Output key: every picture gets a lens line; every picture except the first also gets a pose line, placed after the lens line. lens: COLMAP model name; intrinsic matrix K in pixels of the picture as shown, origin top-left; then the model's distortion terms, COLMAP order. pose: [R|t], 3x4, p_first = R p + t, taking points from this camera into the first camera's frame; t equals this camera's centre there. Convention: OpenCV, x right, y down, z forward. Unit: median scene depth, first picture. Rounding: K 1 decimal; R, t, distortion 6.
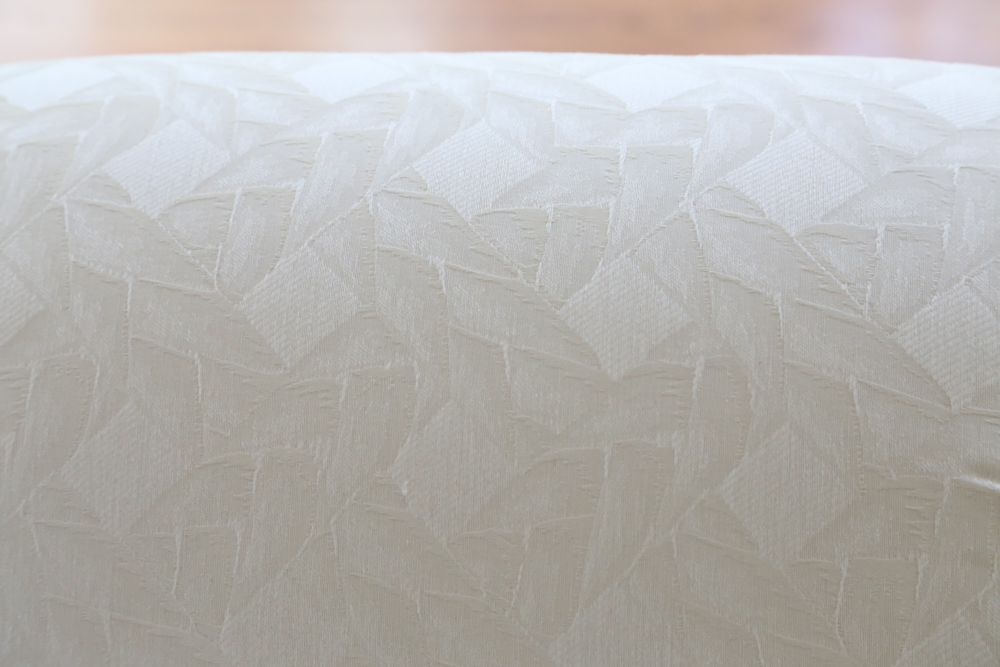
lens RADIAL K [[2512.4, 0, 498.2], [0, 2512.4, 333.4], [0, 0, 1]] dist [0.437735, -0.027941]
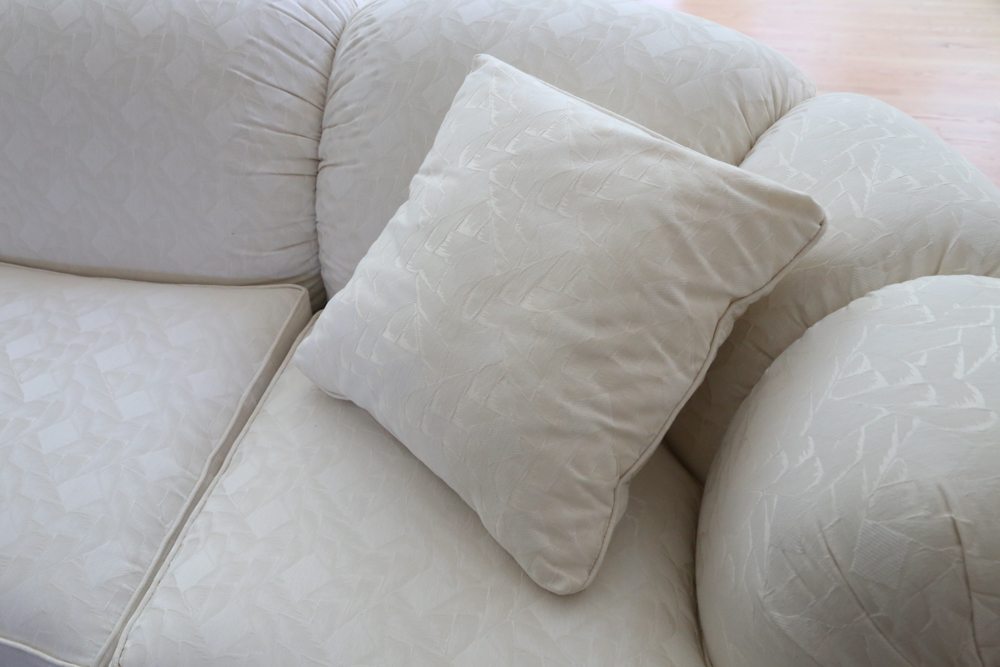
lens RADIAL K [[888.2, 0, 496.7], [0, 888.2, 335.1], [0, 0, 1]] dist [-0.047519, 0.061661]
pose [[0.995392, 0.080887, -0.051502, 0.662529], [-0.070538, 0.981472, 0.178150, 0.178448], [0.064958, -0.173696, 0.982655, -0.298830]]
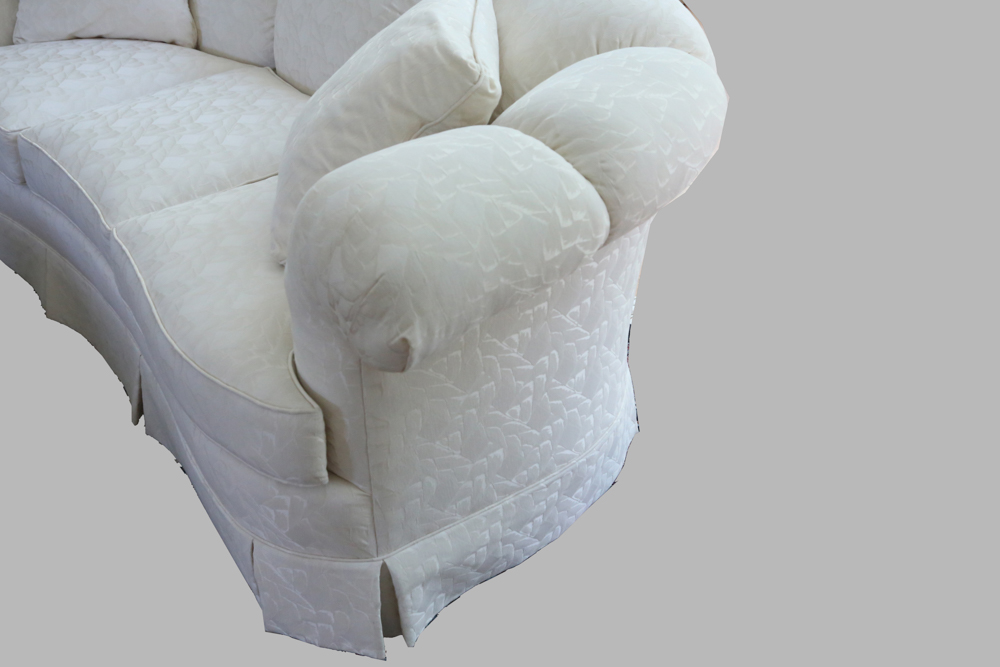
lens RADIAL K [[1149.1, 0, 500.0], [0, 1149.1, 314.8], [0, 0, 1]] dist [0.025245, 0.022193]
pose [[0.666729, 0.387273, -0.636783, 2.187840], [-0.346175, 0.917558, 0.195578, 0.170824], [0.660027, 0.090041, 0.745826, -0.628780]]
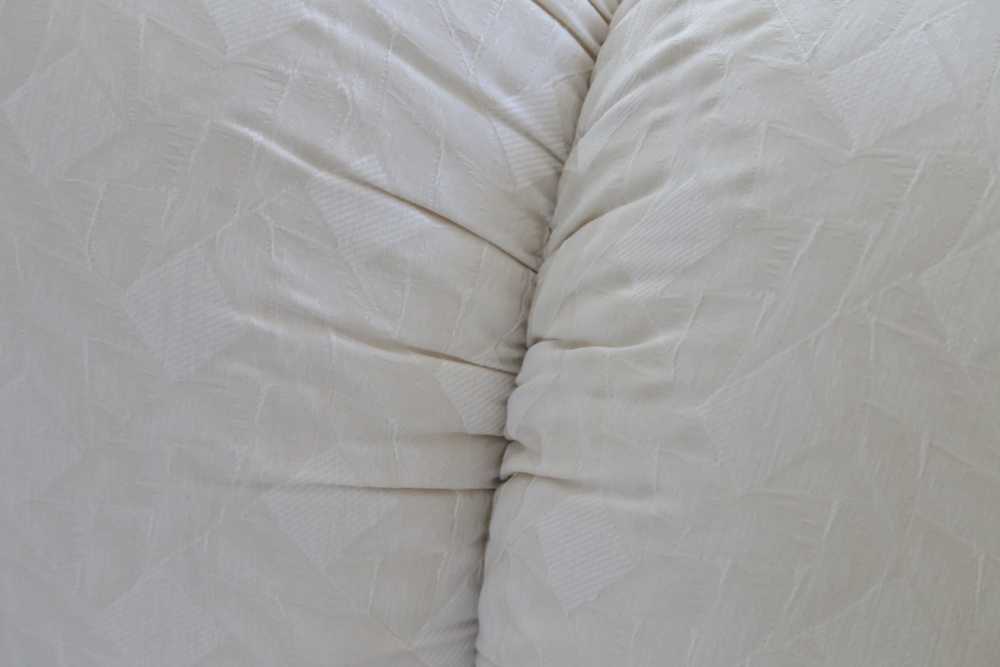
lens RADIAL K [[2512.4, 0, 498.2], [0, 2512.4, 333.4], [0, 0, 1]] dist [0.437735, -0.027941]
pose [[0.968010, 0.143607, -0.205752, 0.517432], [-0.122999, 0.986321, 0.109736, 0.013630], [0.218697, -0.080918, 0.972432, -0.002712]]
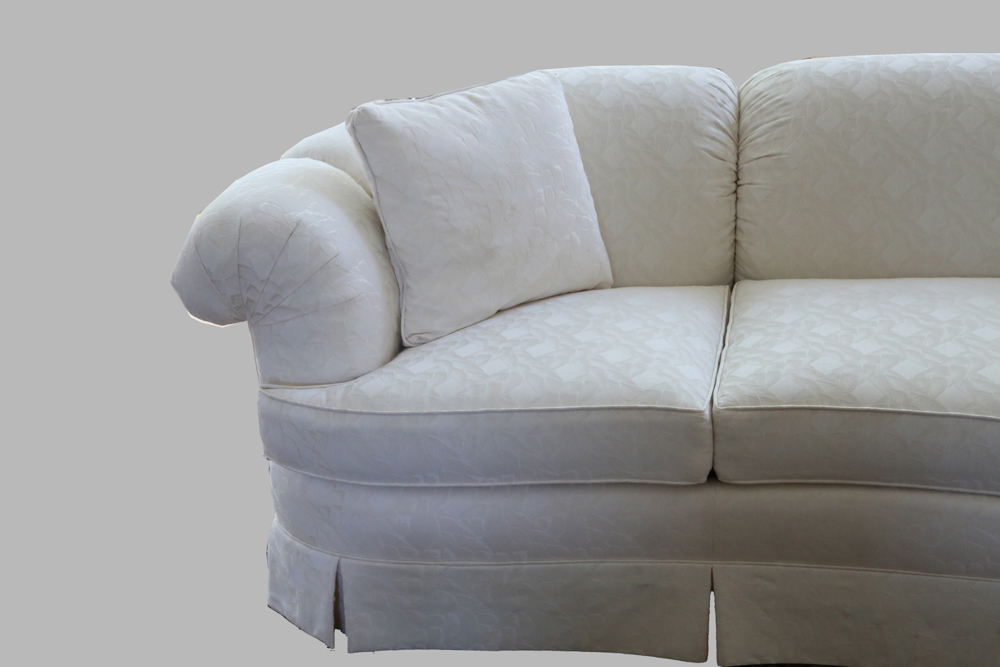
lens RADIAL K [[1396.2, 0, 500.0], [0, 1396.2, 333.5], [0, 0, 1]] dist [0.127668, 0.118457]
pose [[0.991495, 0.023836, -0.127942, -0.432593], [-0.042295, 0.988736, -0.143569, 0.911470], [0.123078, 0.147760, 0.981335, -1.774837]]
